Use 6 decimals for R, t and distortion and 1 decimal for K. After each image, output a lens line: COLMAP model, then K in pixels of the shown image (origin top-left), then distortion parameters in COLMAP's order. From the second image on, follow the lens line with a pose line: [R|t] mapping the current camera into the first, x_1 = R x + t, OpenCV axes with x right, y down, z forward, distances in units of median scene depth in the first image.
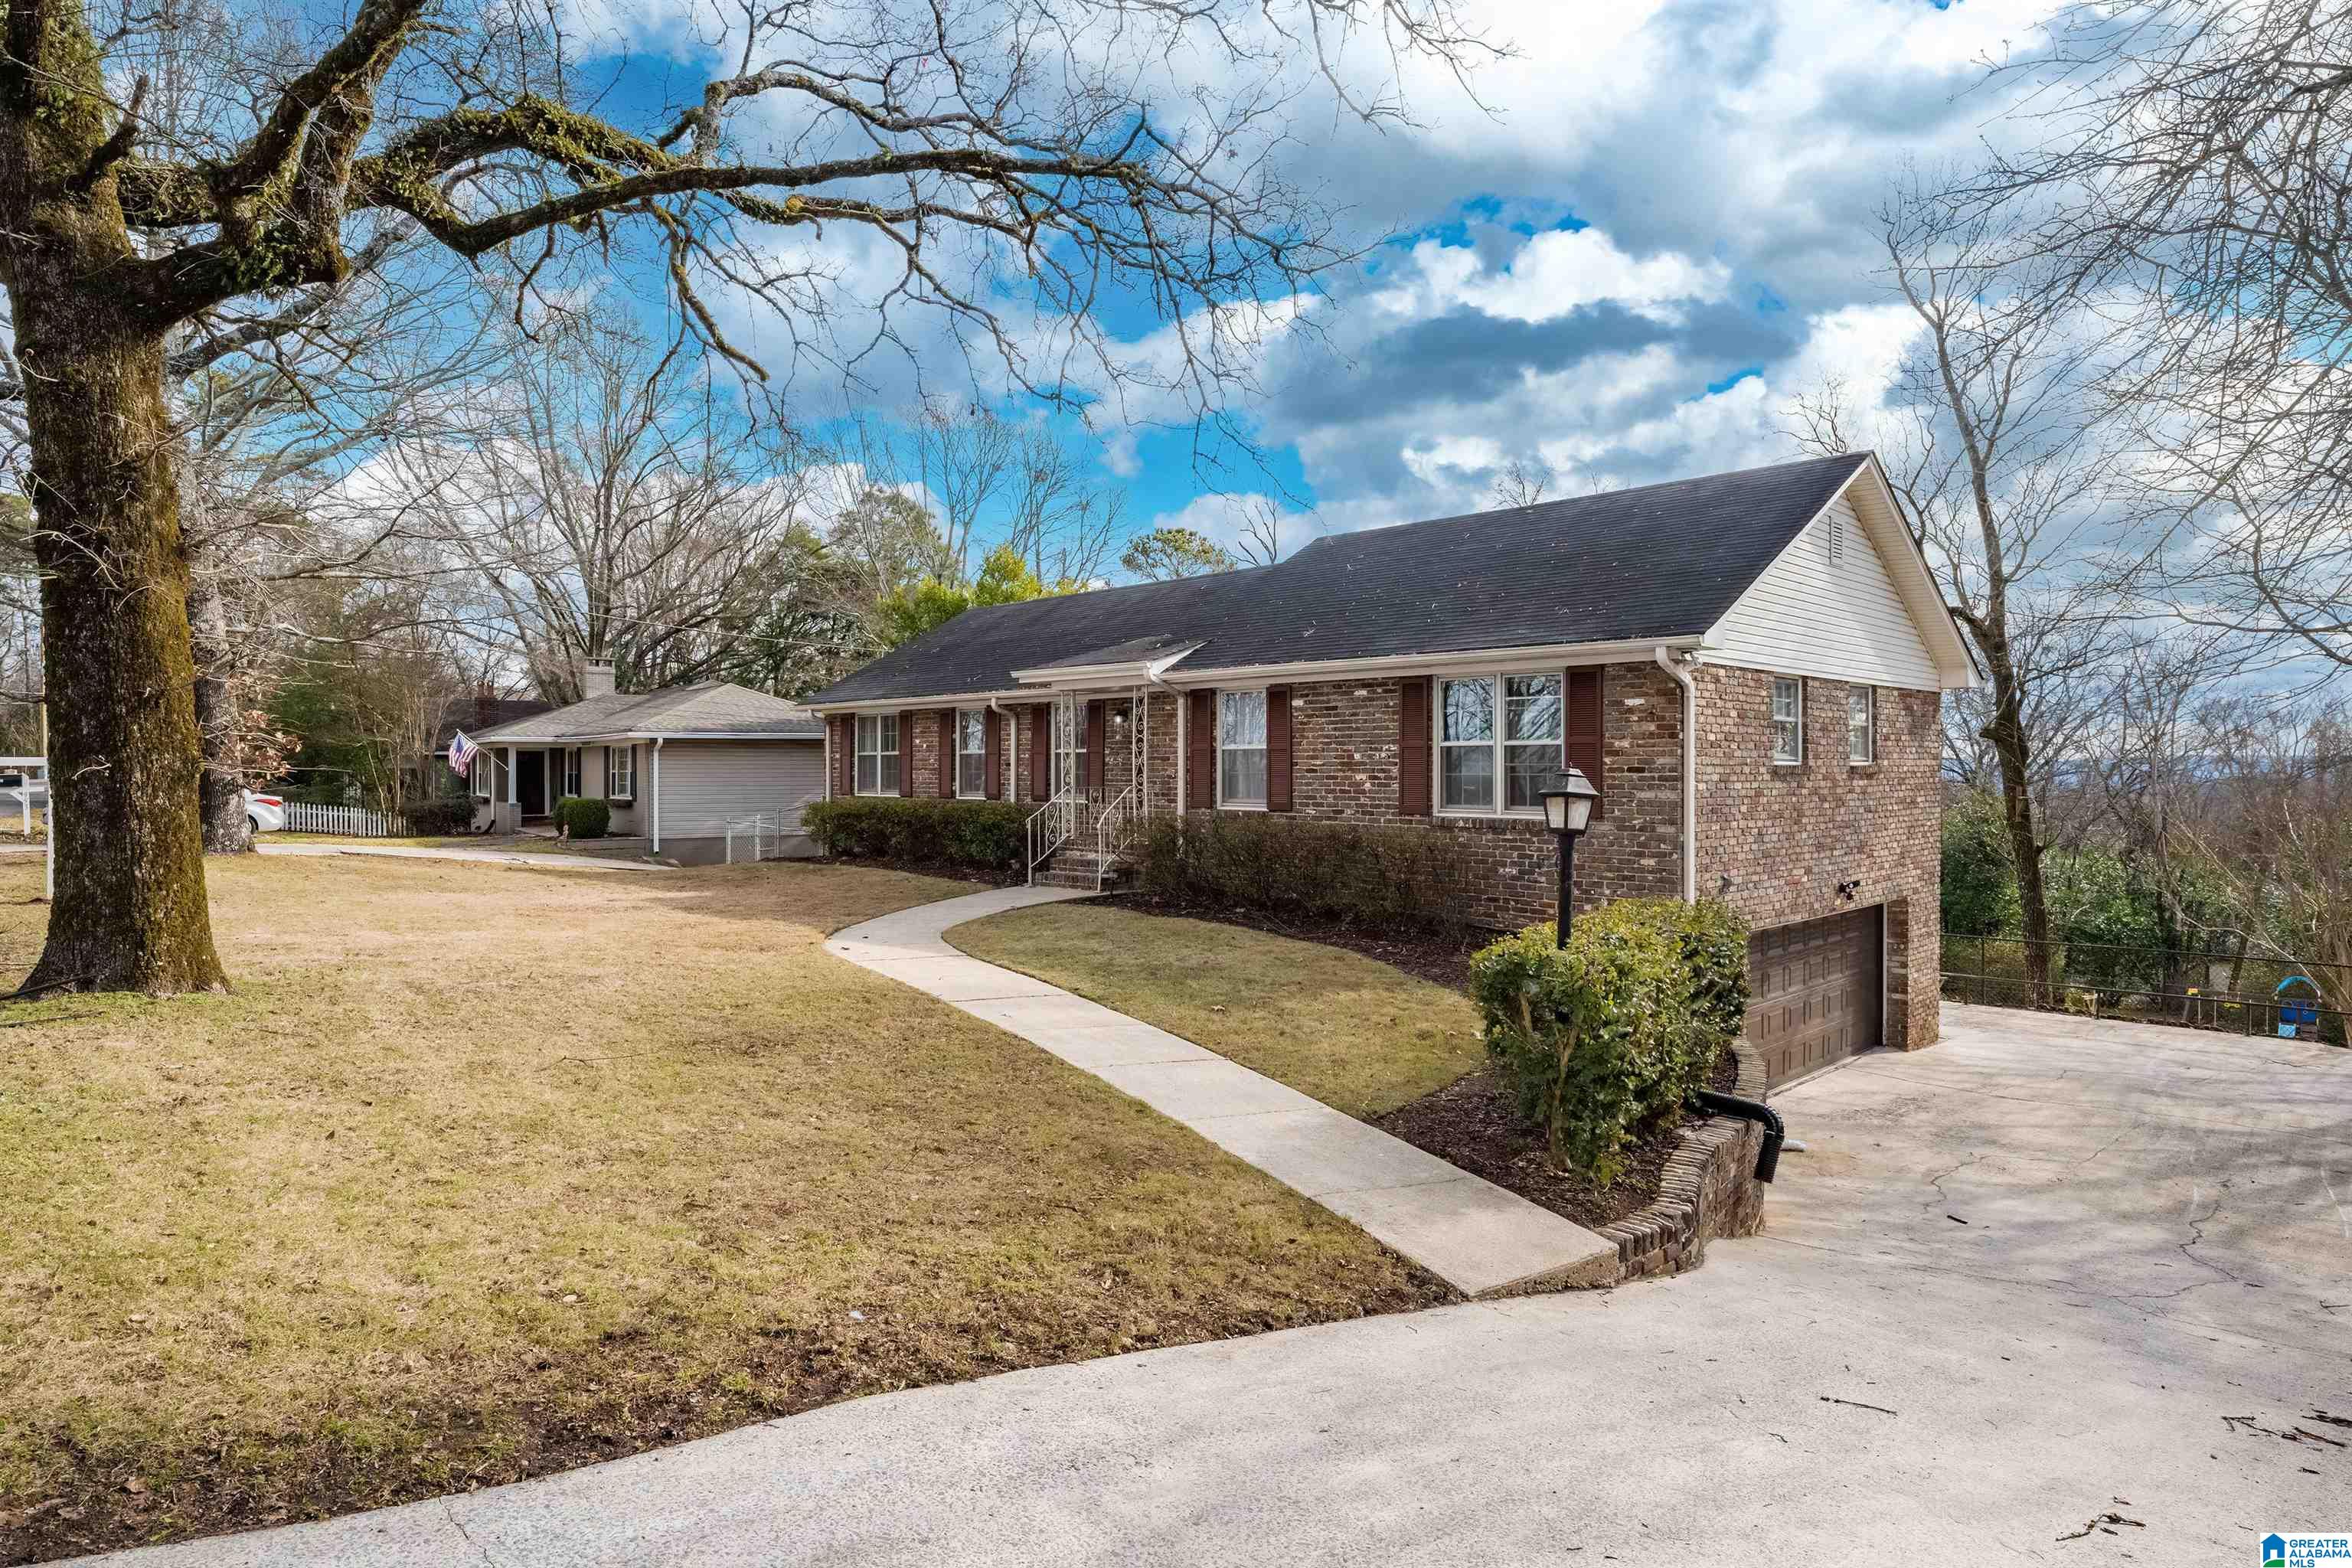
lens RADIAL K [[1320.2, 0, 1183.2], [0, 1320.2, 777.8], [0, 0, 1]] dist [0.000823, -0.000845]
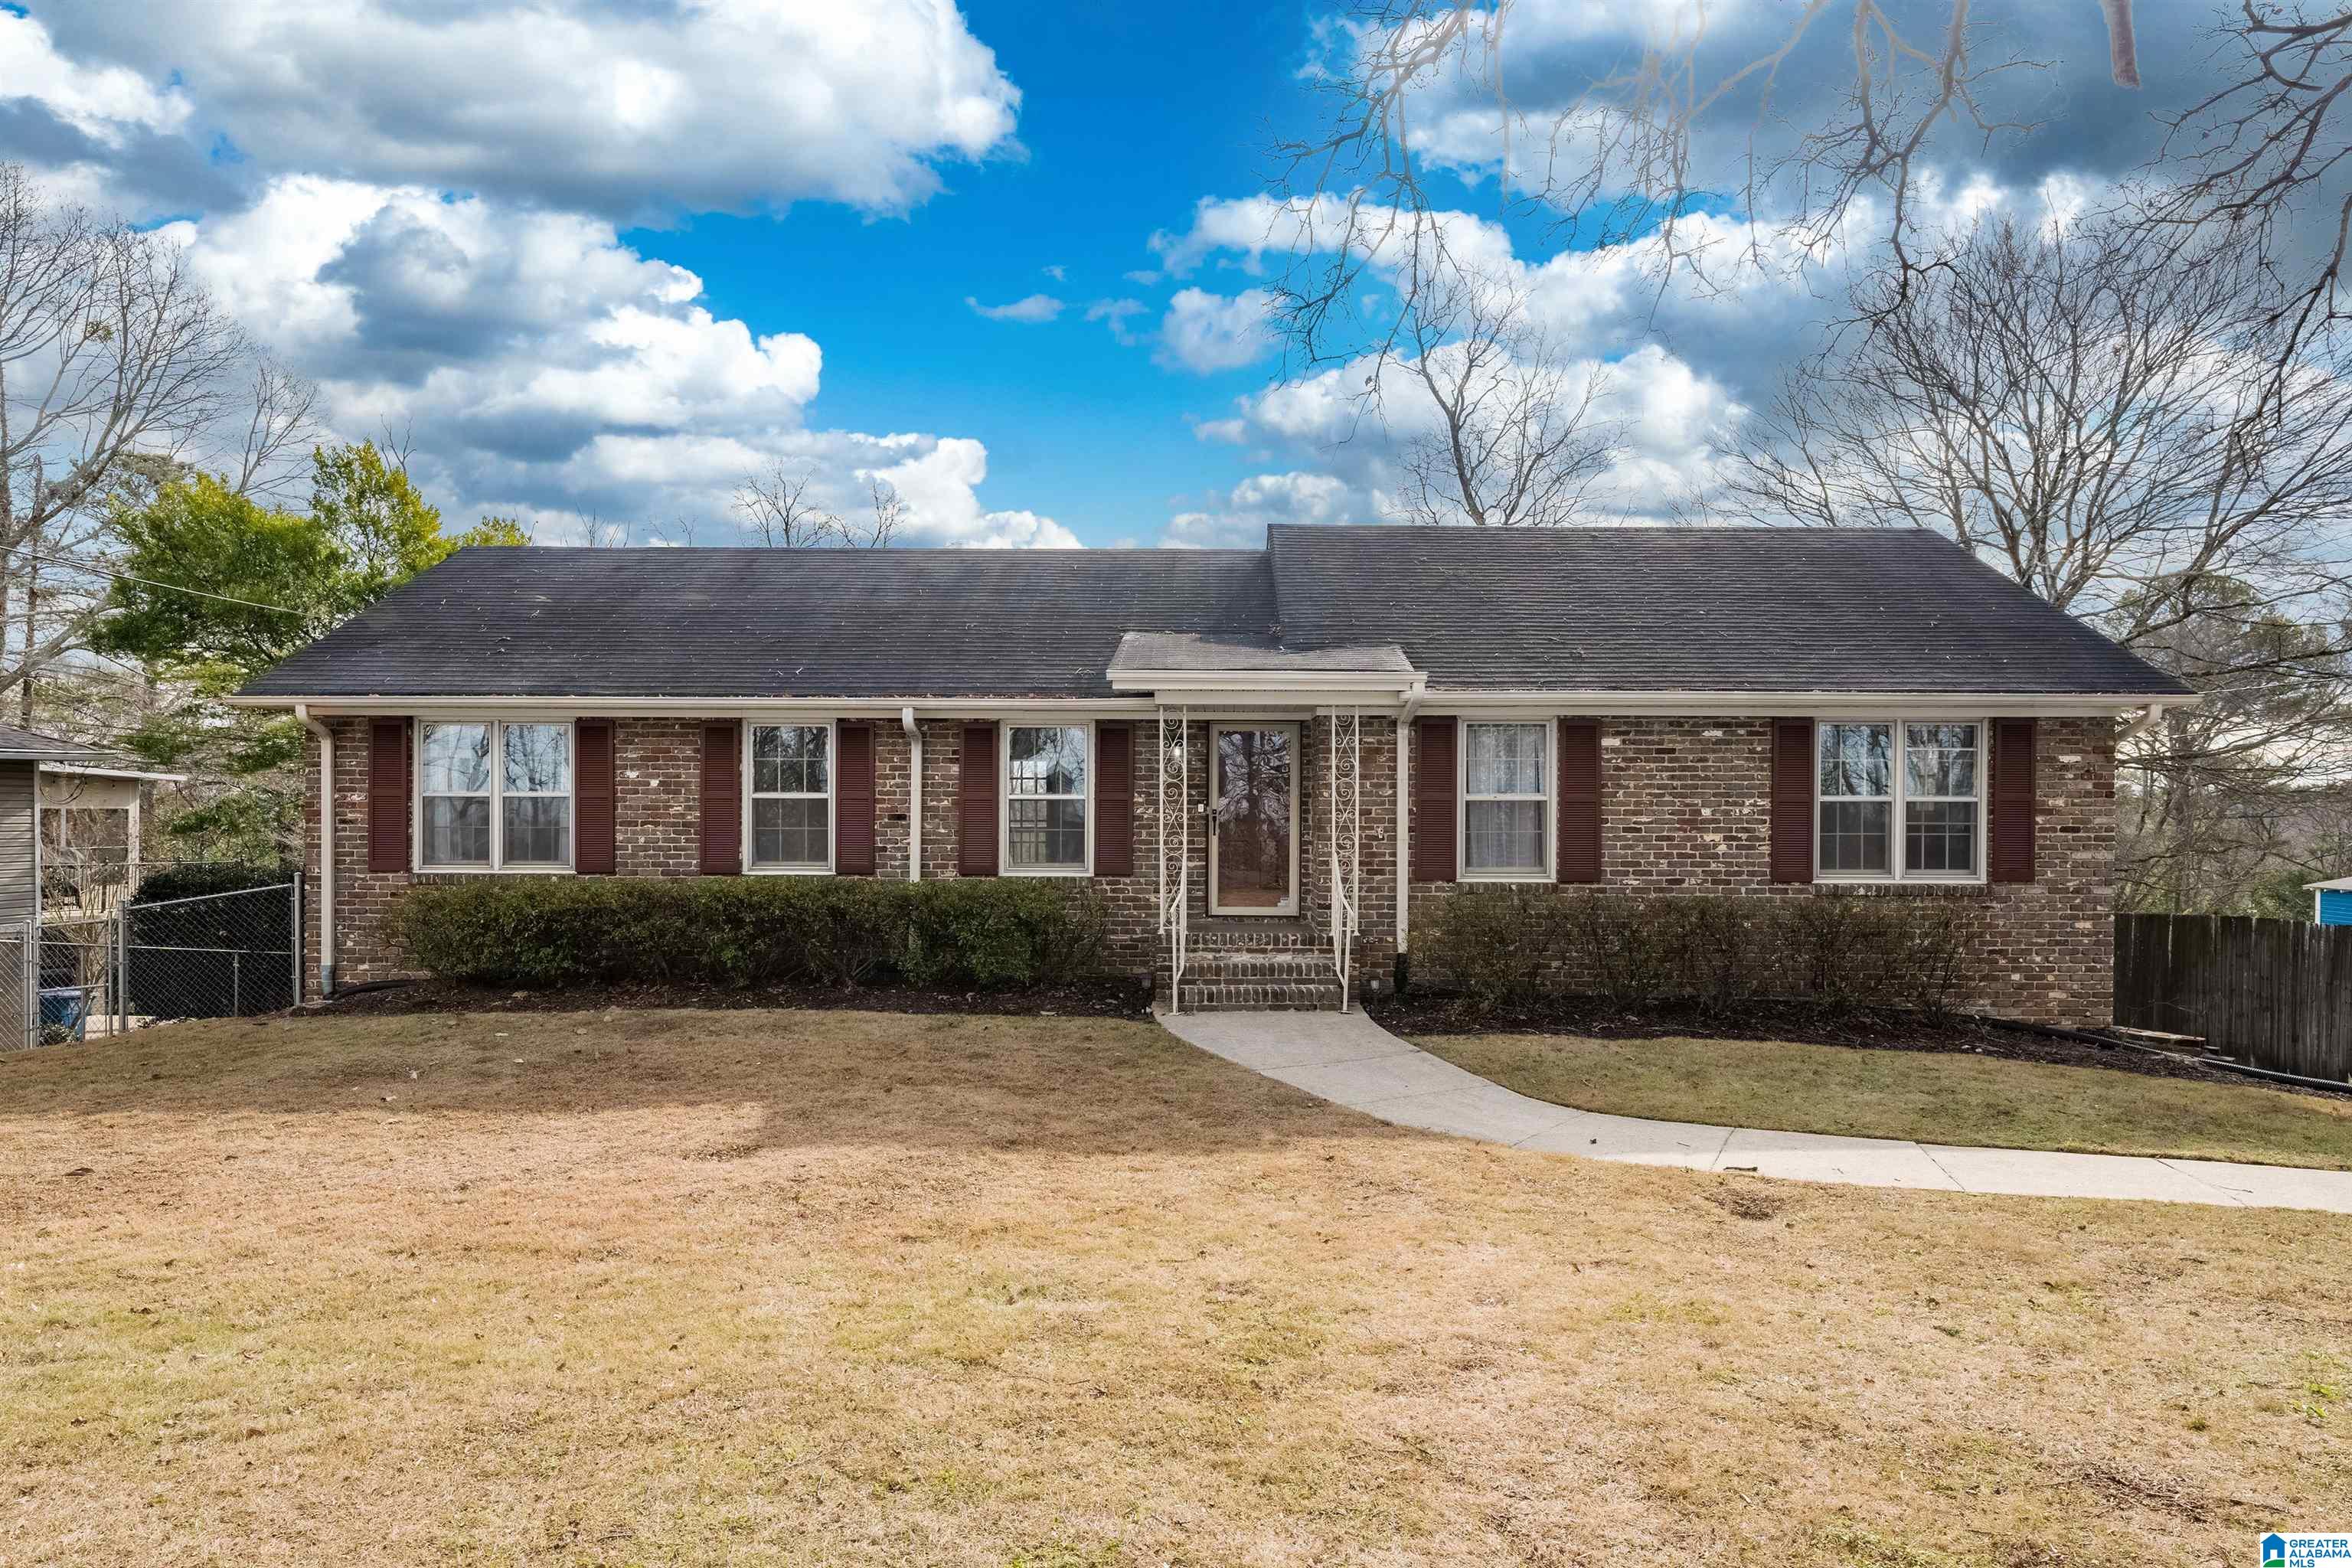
lens RADIAL K [[1189.7, 0, 1197.1], [0, 1189.7, 821.6], [0, 0, 1]] dist [0.011858, -0.000195]
pose [[0.687154, 0.003103, 0.726505, -0.607640], [0.001921, 0.999980, -0.006088, -0.006531], [-0.726509, 0.005579, 0.687134, 0.721336]]
